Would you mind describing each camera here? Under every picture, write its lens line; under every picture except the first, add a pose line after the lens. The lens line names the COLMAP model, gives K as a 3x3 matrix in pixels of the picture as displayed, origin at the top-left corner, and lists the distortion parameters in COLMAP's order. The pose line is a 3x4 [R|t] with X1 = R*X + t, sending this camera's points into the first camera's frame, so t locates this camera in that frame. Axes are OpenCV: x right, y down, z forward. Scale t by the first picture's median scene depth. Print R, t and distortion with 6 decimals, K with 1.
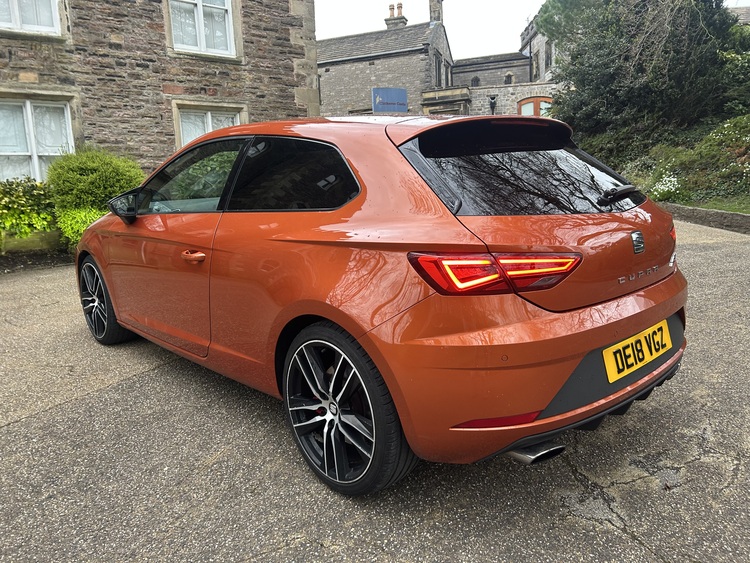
lens RADIAL K [[570.2, 0, 374.1], [0, 570.2, 284.1], [0, 0, 1]] dist [0.036757, -0.033236]
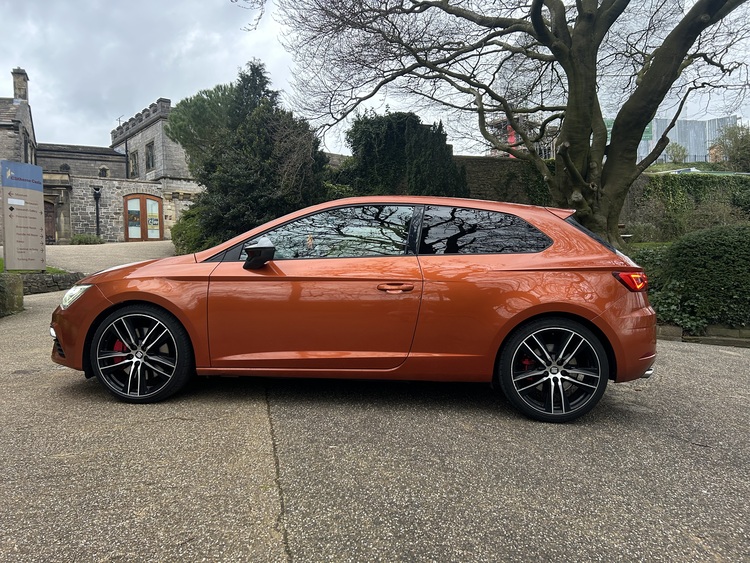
lens RADIAL K [[570.2, 0, 380.1], [0, 570.2, 278.1], [0, 0, 1]] dist [0.036757, -0.033236]
pose [[0.725594, 0.028604, 0.687529, -0.282018], [0.097187, 0.984860, -0.143543, 0.025735], [-0.681226, 0.170973, 0.711829, 0.021133]]
